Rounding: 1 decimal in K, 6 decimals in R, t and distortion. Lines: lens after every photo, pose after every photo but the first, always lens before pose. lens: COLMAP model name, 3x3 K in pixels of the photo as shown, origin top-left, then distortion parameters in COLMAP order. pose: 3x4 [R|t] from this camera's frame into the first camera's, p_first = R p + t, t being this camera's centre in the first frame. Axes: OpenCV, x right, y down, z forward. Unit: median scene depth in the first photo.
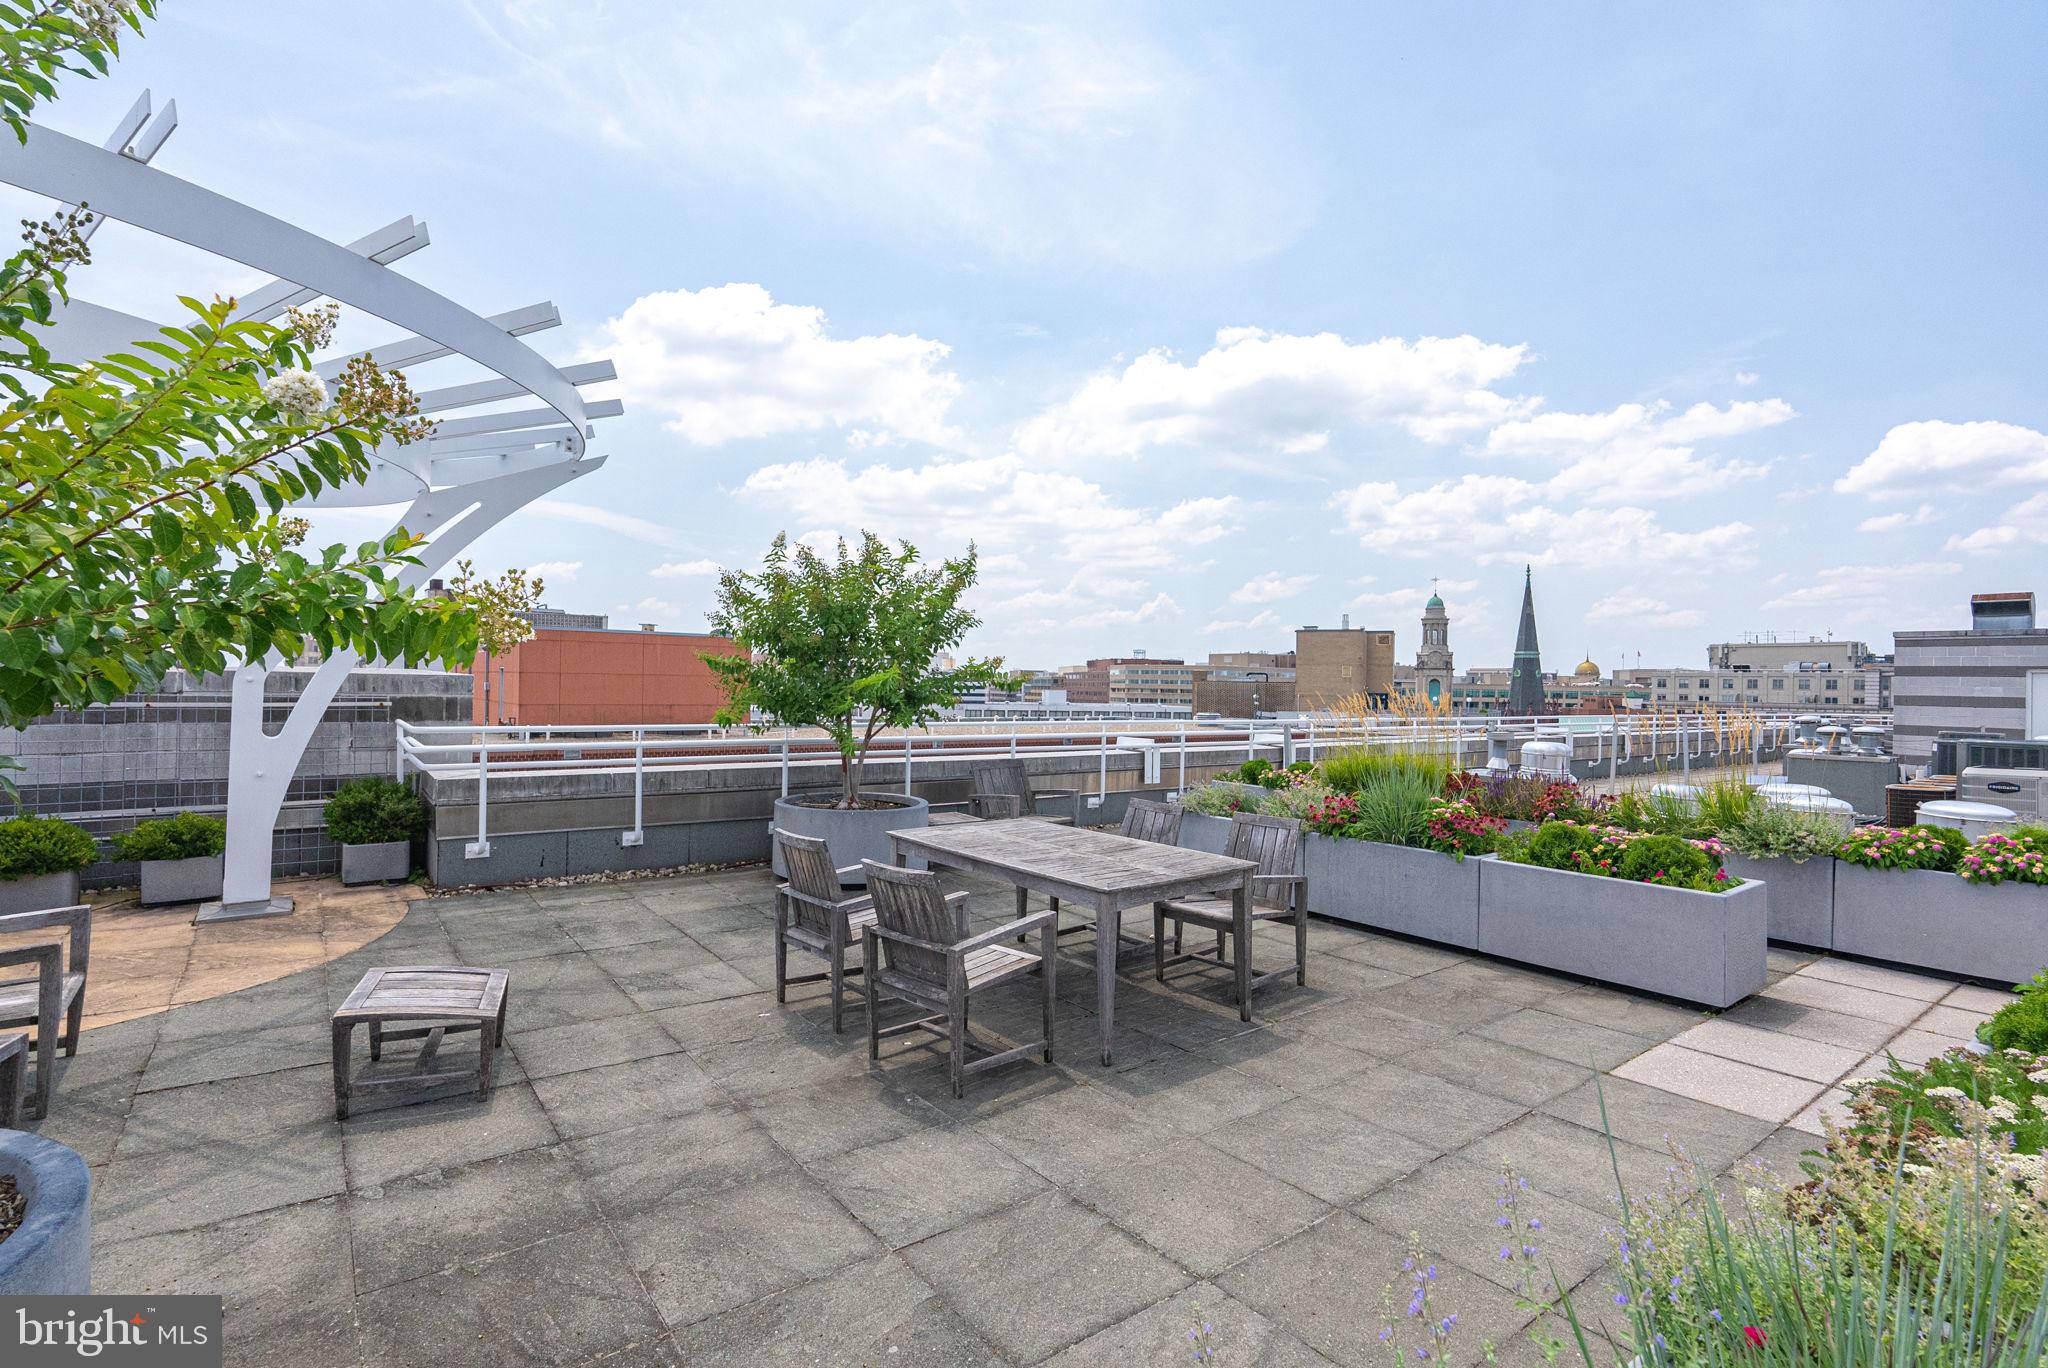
lens RADIAL K [[970.6, 0, 1024.0], [0, 970.6, 684.0], [0, 0, 1]] dist [0.000766, -0.000042]
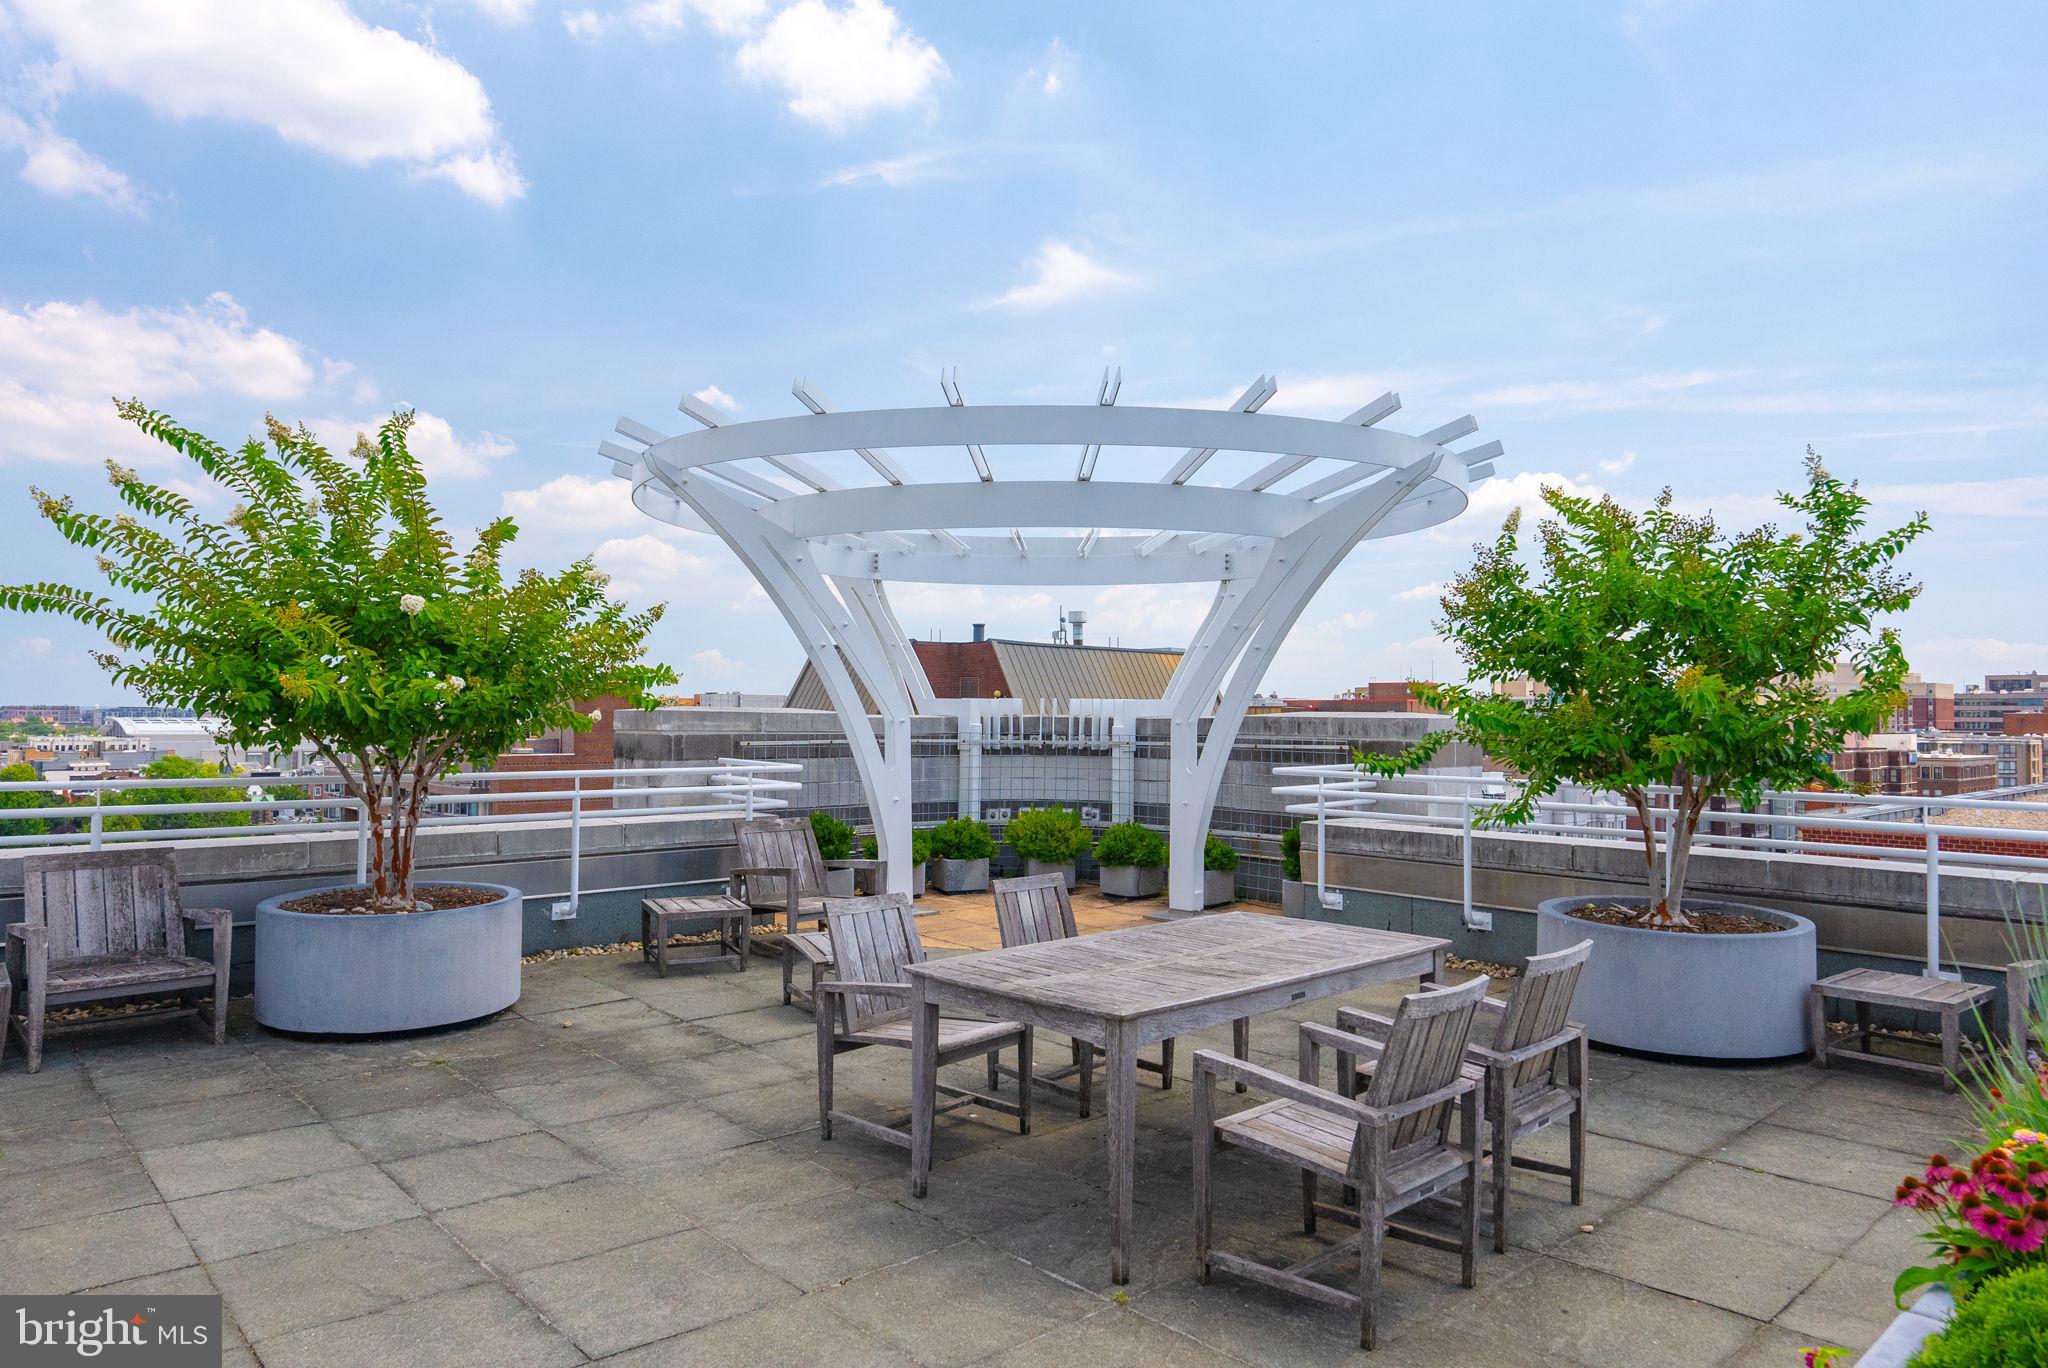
lens RADIAL K [[1294.2, 0, 1024.0], [0, 1294.2, 684.0], [0, 0, 1]] dist [0.000585, 0.000292]
pose [[0.083504, -0.042763, -0.995590, 0.378136], [-0.004469, 0.999053, -0.043286, 0.008275], [0.996497, 0.008064, 0.083233, 0.327624]]
